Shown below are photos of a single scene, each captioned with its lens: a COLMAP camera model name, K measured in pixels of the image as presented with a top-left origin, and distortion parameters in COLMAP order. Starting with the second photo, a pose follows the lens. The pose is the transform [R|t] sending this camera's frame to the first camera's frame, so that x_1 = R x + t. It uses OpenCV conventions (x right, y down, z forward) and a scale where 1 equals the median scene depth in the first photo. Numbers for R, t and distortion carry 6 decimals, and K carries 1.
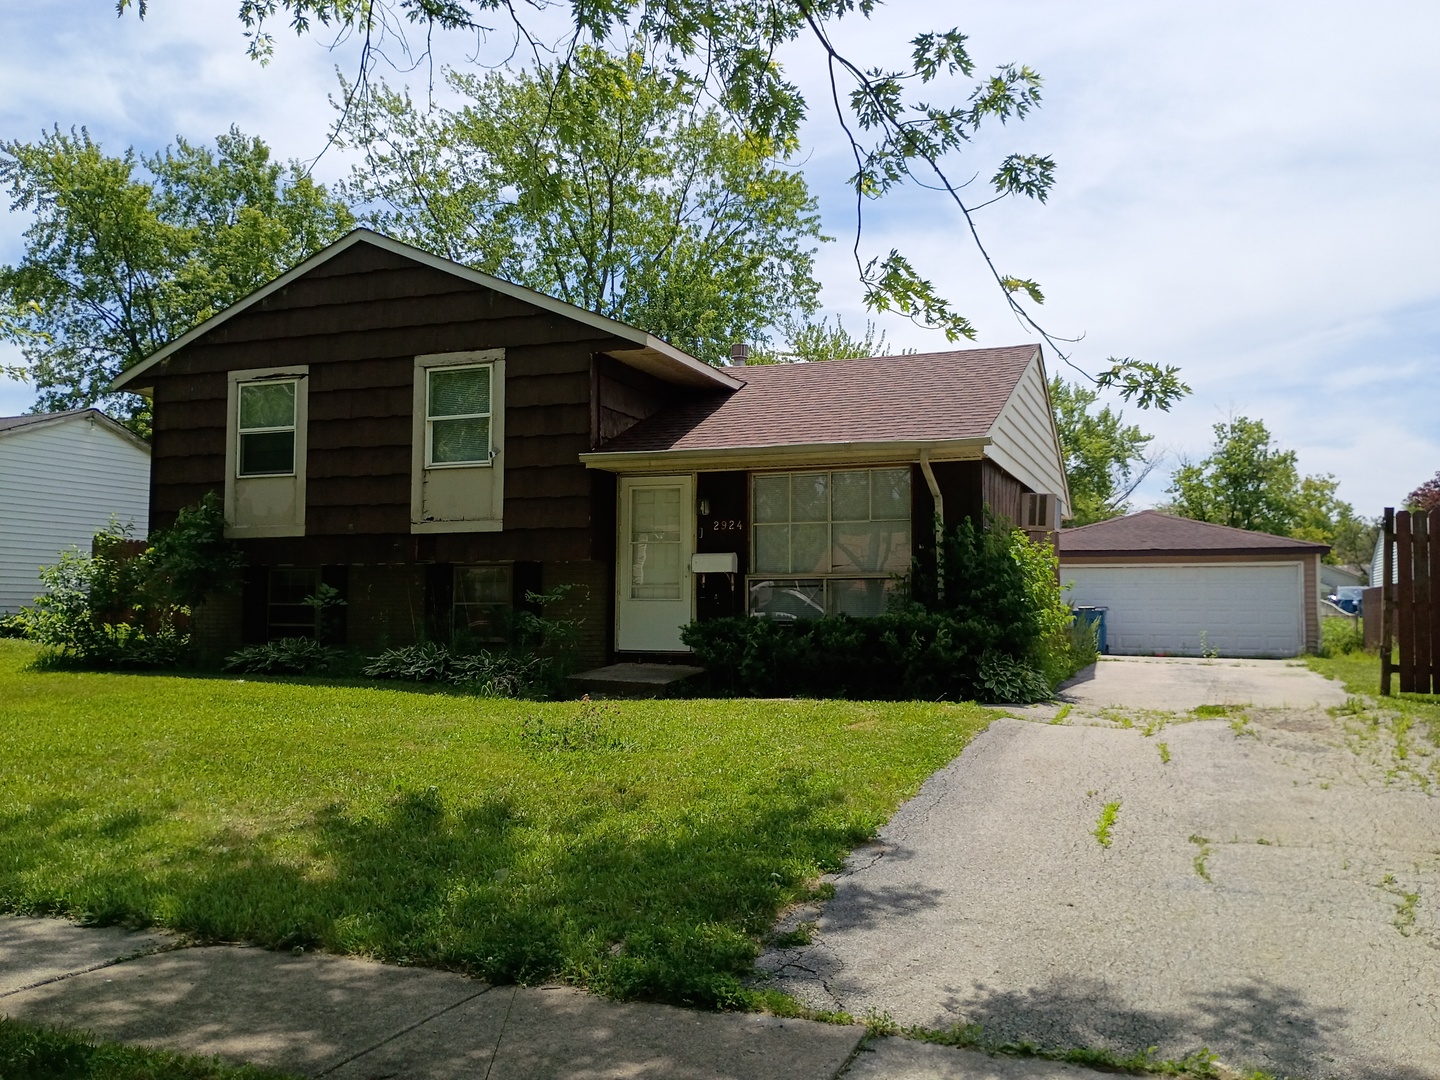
lens RADIAL K [[1240.5, 0, 720.0], [0, 1240.5, 540.0], [0, 0, 1]] dist [-0.003393, -0.003444]
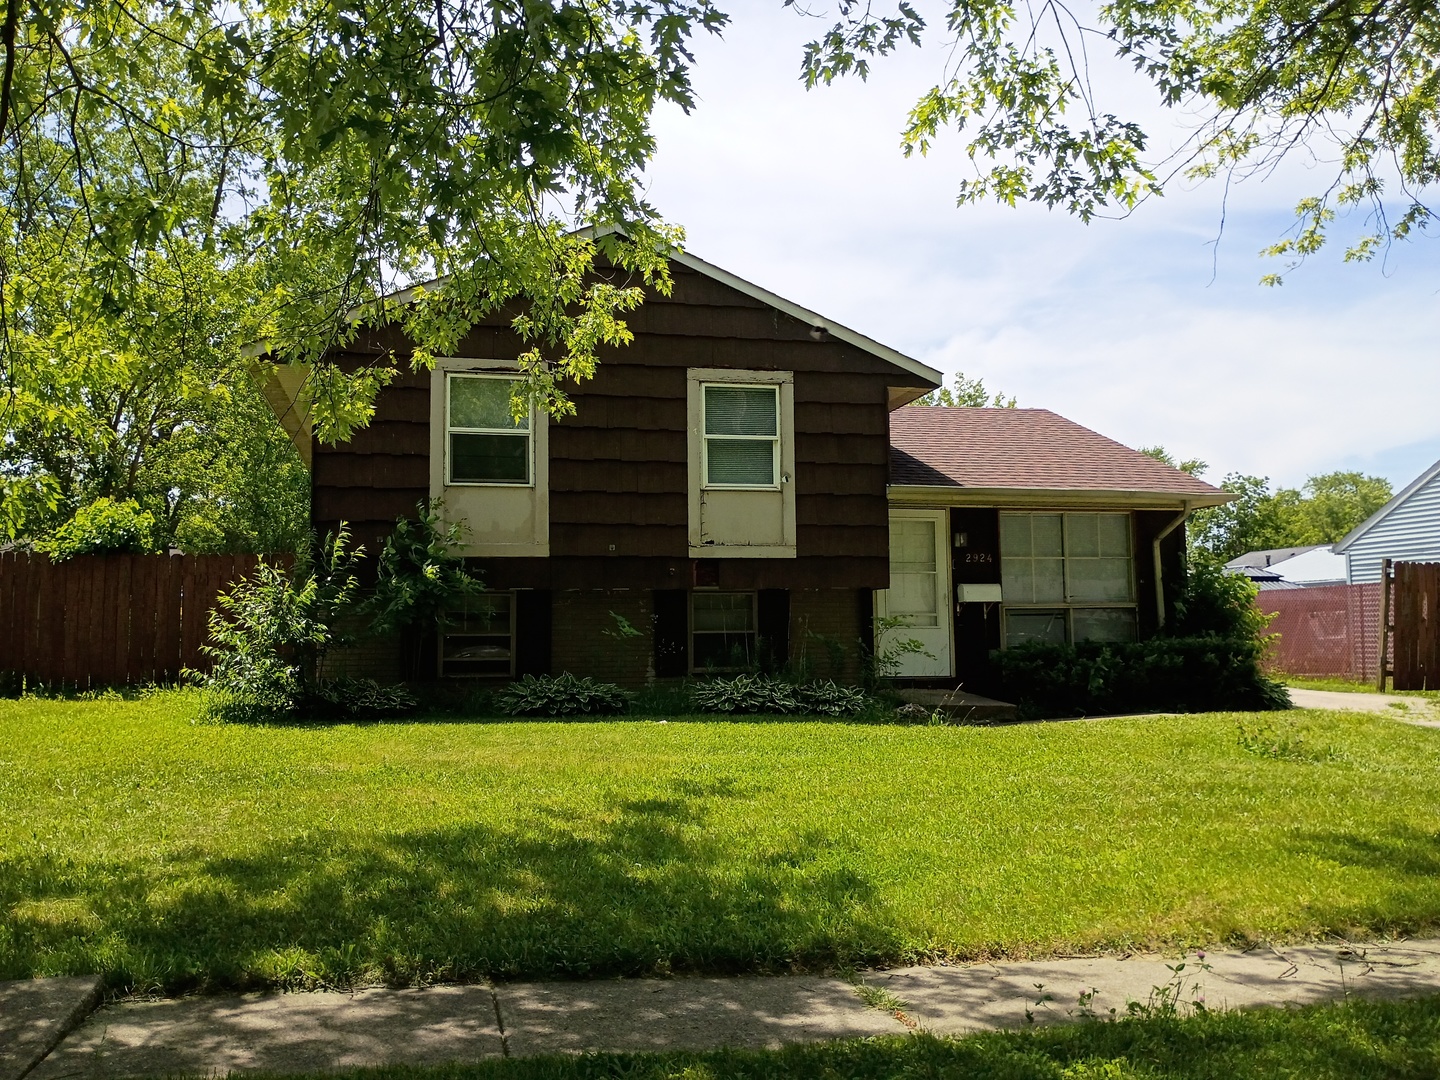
lens RADIAL K [[1240.5, 0, 720.0], [0, 1240.5, 540.0], [0, 0, 1]] dist [-0.003393, -0.003444]
pose [[0.827530, 0.037478, 0.560168, -0.763133], [-0.016558, 0.998965, -0.042375, 0.021035], [-0.561177, 0.025792, 0.827294, 0.221560]]
